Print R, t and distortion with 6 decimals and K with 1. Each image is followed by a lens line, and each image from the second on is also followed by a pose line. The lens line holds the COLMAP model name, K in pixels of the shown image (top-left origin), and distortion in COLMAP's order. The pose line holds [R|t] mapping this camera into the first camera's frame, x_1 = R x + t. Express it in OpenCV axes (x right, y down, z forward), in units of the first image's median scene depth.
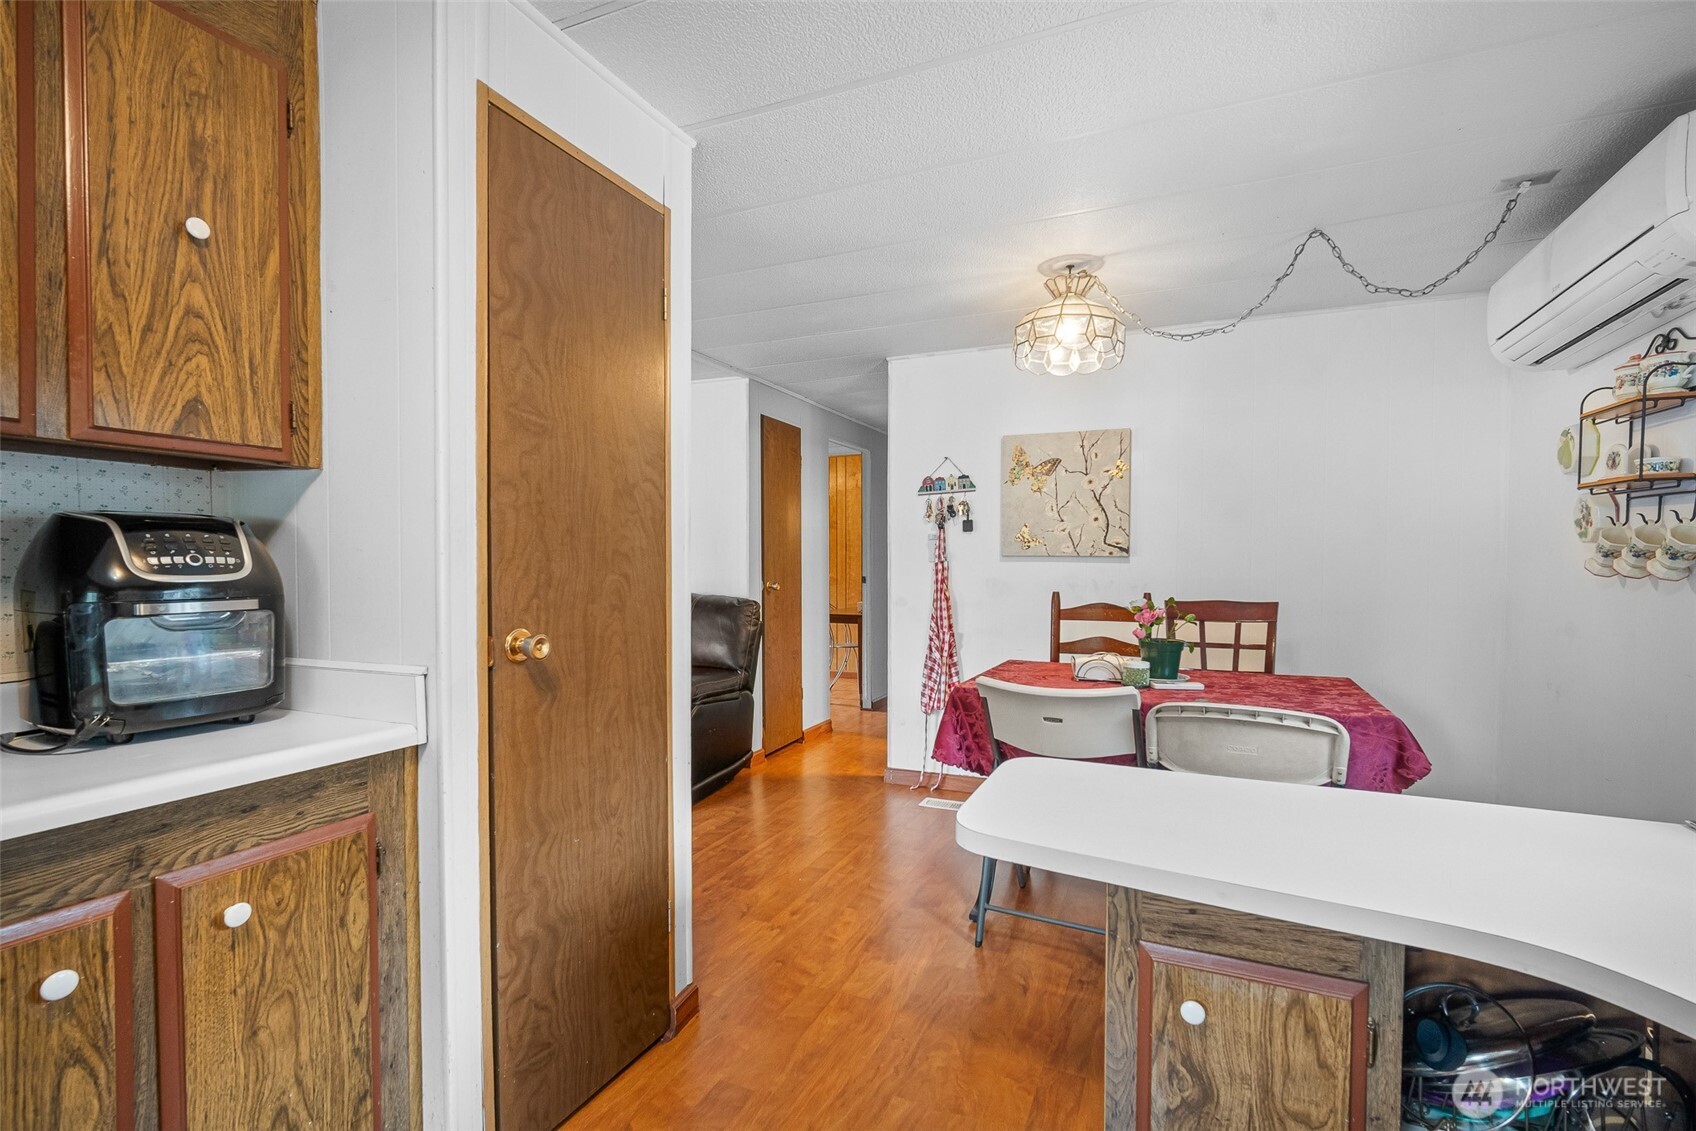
lens RADIAL K [[758.3, 0, 852.1], [0, 758.3, 584.8], [0, 0, 1]] dist [-0.003322, -0.000444]
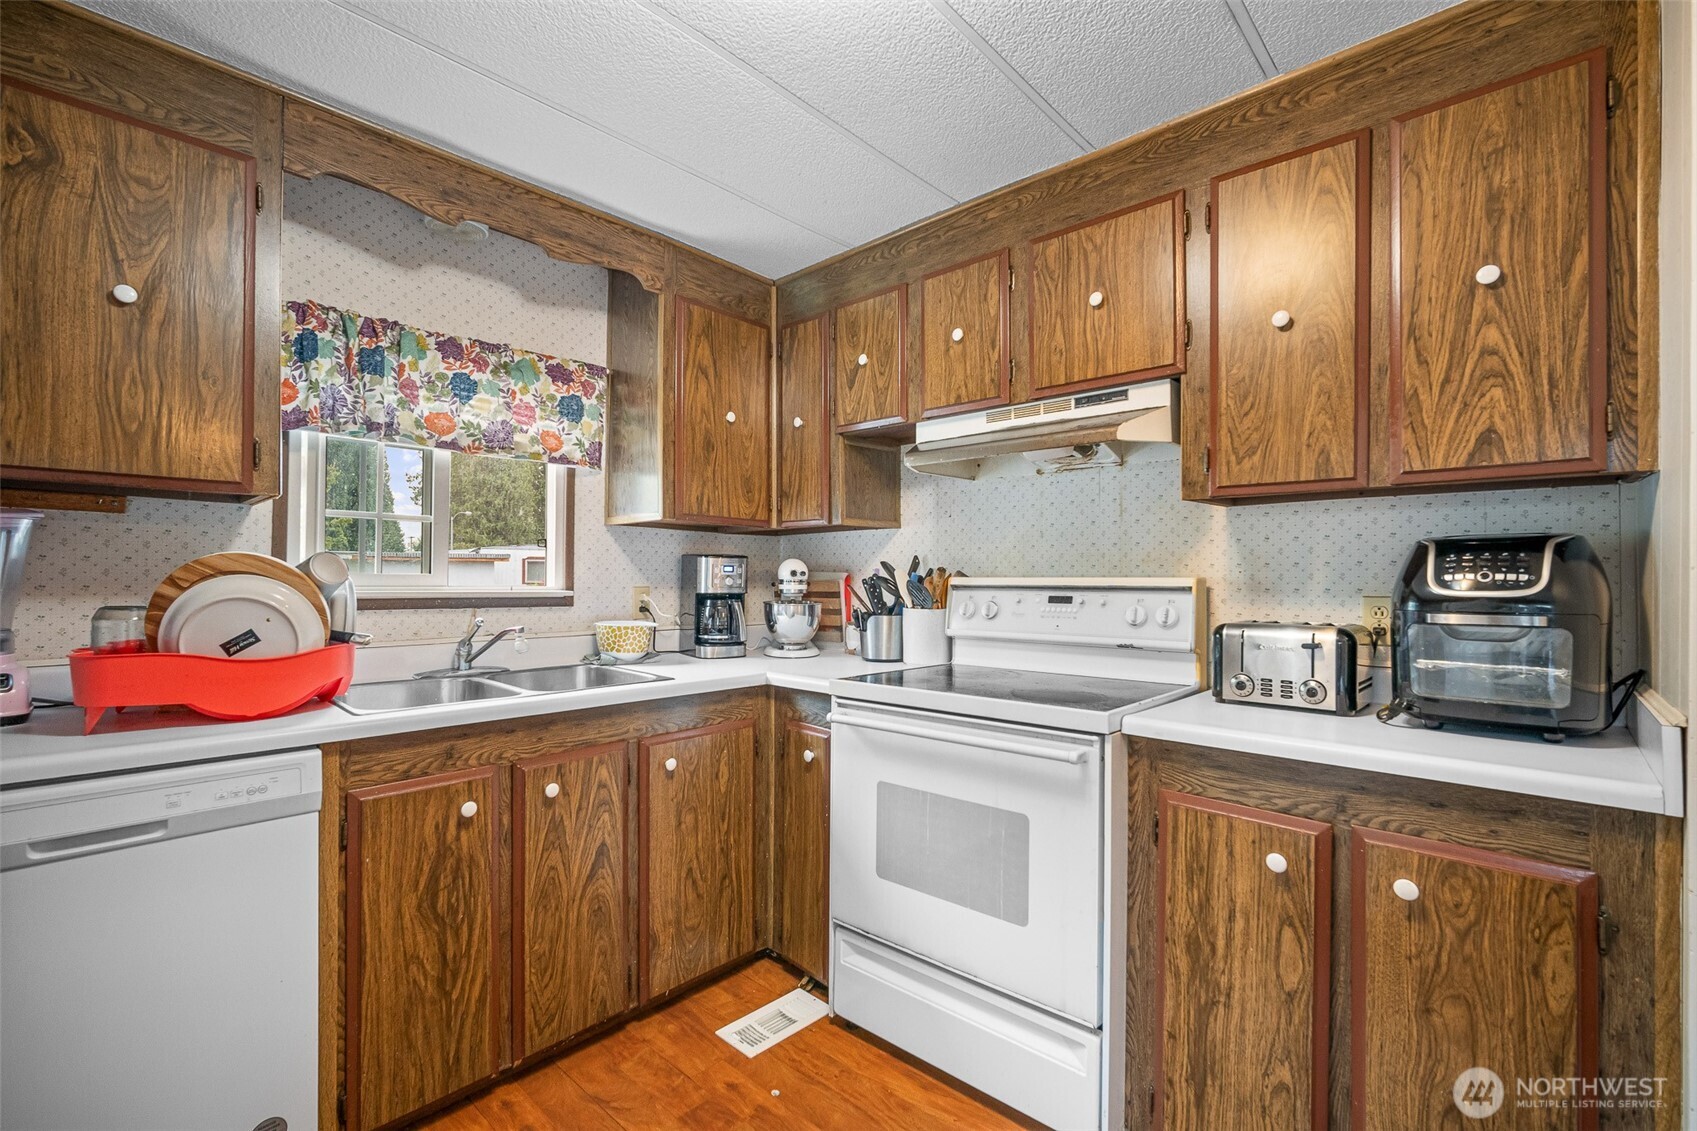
lens RADIAL K [[746.9, 0, 864.8], [0, 746.9, 571.5], [0, 0, 1]] dist [-0.010409, 0.000491]
pose [[-0.317090, -0.008994, -0.948353, 0.426248], [-0.031015, 0.999519, 0.000891, -0.013489], [0.947888, 0.029696, -0.317216, 0.483315]]
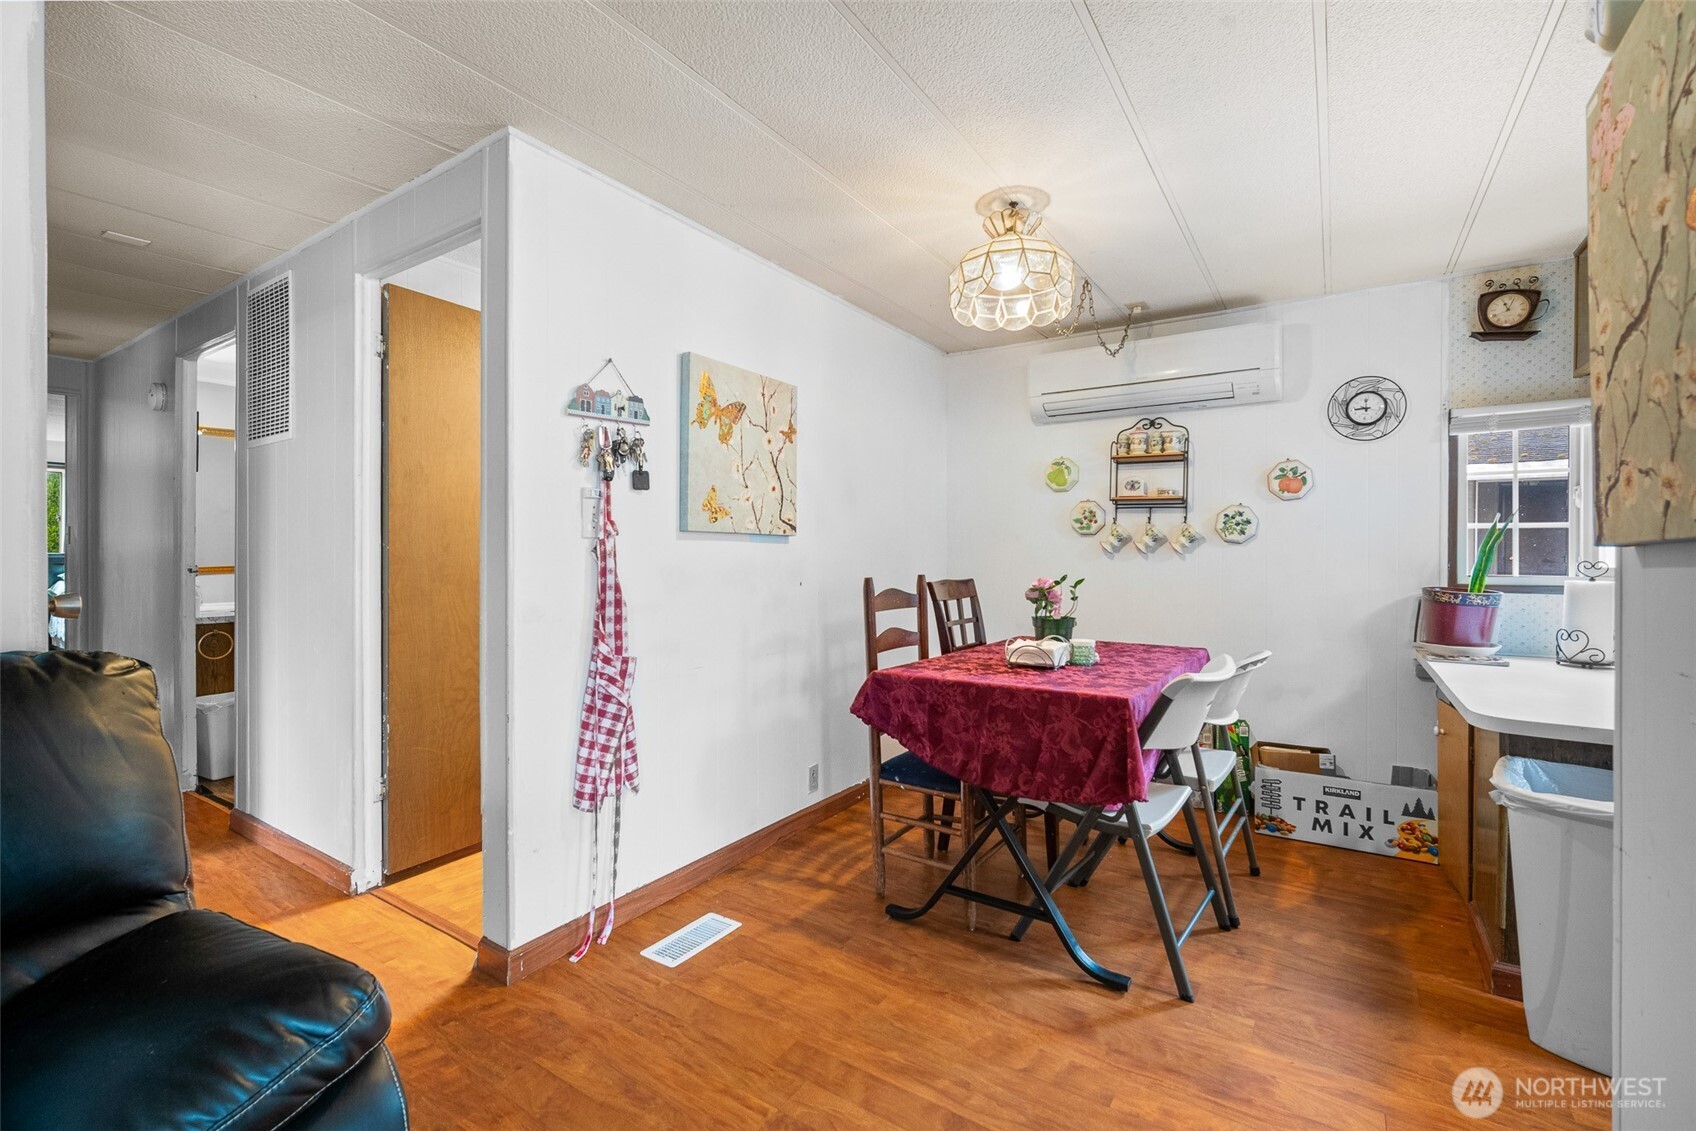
lens RADIAL K [[737.6, 0, 853.4], [0, 737.6, 555.6], [0, 0, 1]] dist [-0.002180, -0.000226]
pose [[0.159114, -0.003068, 0.987255, -1.258070], [0.029303, 0.999569, -0.001617, -0.031201], [-0.986825, 0.029187, 0.159135, 2.246104]]
